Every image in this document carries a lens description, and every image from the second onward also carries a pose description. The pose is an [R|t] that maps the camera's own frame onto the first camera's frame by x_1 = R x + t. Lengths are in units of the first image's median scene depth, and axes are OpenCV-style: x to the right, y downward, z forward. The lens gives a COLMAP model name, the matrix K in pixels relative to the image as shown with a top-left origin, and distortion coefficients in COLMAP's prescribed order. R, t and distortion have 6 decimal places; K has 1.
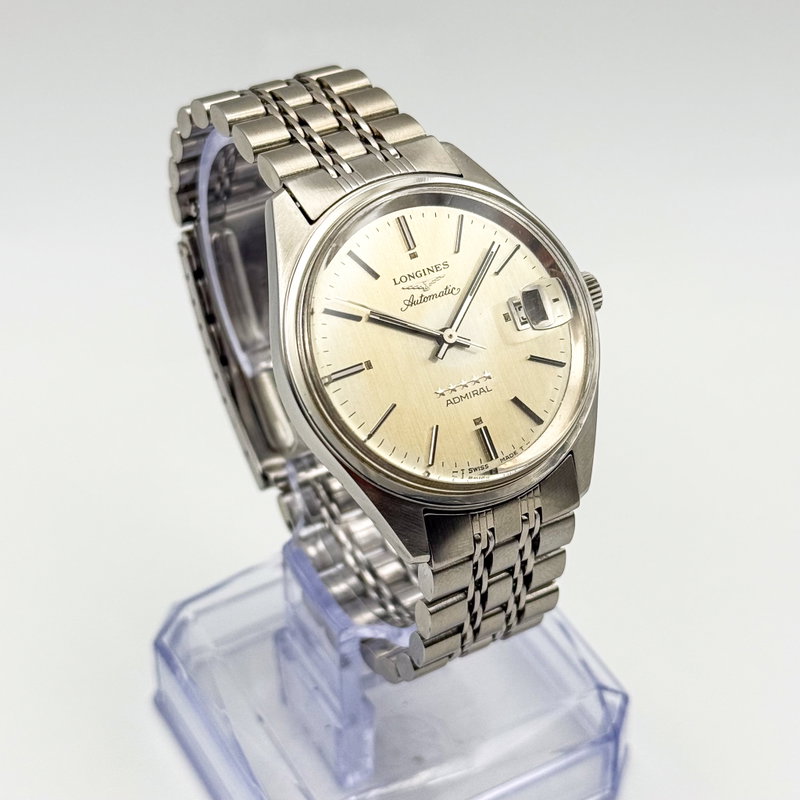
lens RADIAL K [[1966.2, 0, 400.0], [0, 1966.2, 400.0], [0, 0, 1]] dist [-0.038653, -0.030775]
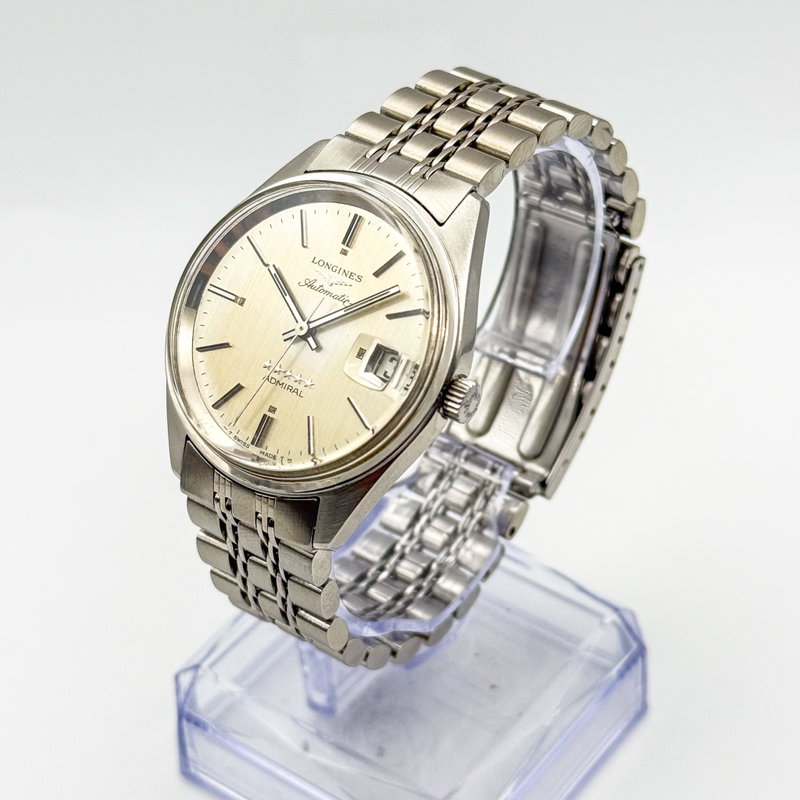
lens RADIAL K [[1966.2, 0, 400.0], [0, 1966.2, 400.0], [0, 0, 1]] dist [-0.038653, -0.030775]
pose [[0.402636, 0.570514, -0.715820, 0.798526], [-0.553840, 0.774462, 0.305728, -0.344032], [0.728797, 0.273353, 0.627800, 0.396830]]
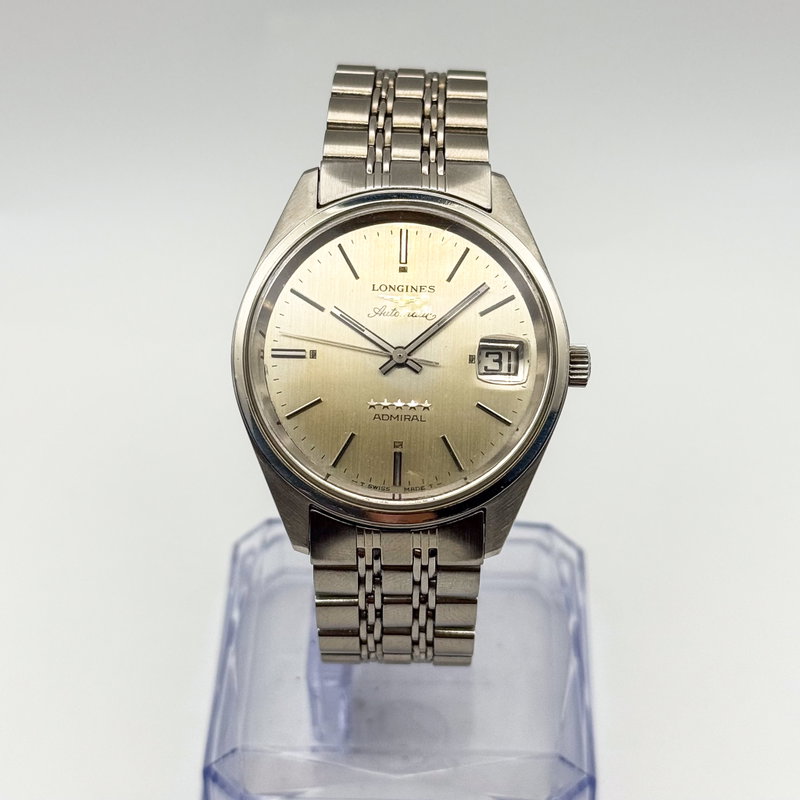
lens RADIAL K [[1966.2, 0, 400.0], [0, 1966.2, 400.0], [0, 0, 1]] dist [-0.038653, -0.030775]
pose [[0.856572, 0.350390, -0.378828, 0.412511], [-0.337240, 0.935769, 0.102985, -0.114295], [0.390580, 0.039542, 0.919719, 0.070742]]
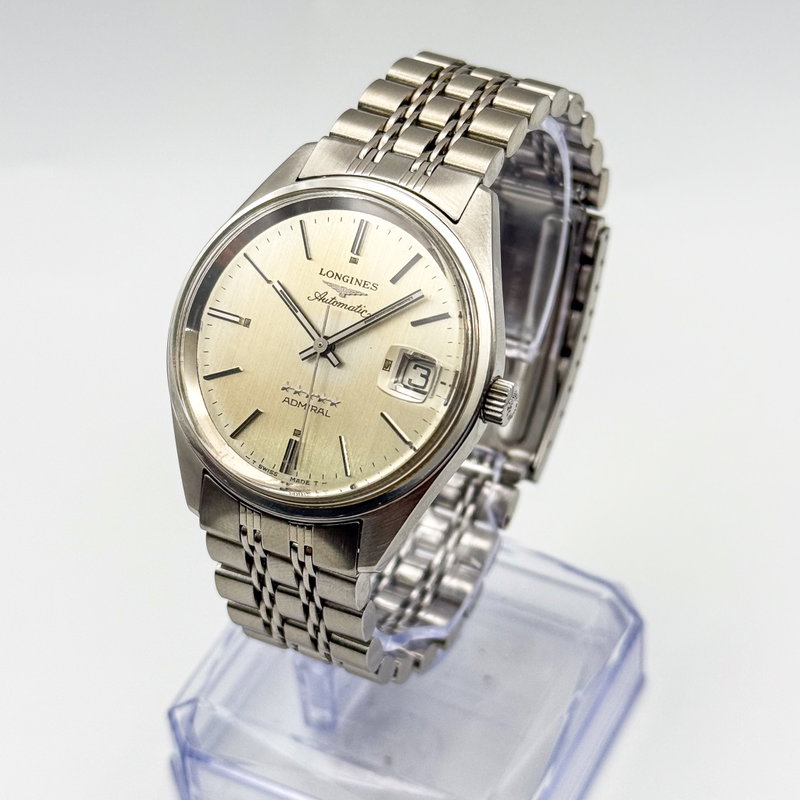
lens RADIAL K [[1966.2, 0, 400.0], [0, 1966.2, 400.0], [0, 0, 1]] dist [-0.038653, -0.030775]
pose [[0.555747, 0.536467, -0.635097, 0.679222], [-0.503851, 0.824993, 0.255972, -0.278475], [0.661271, 0.177739, 0.728786, 0.313148]]
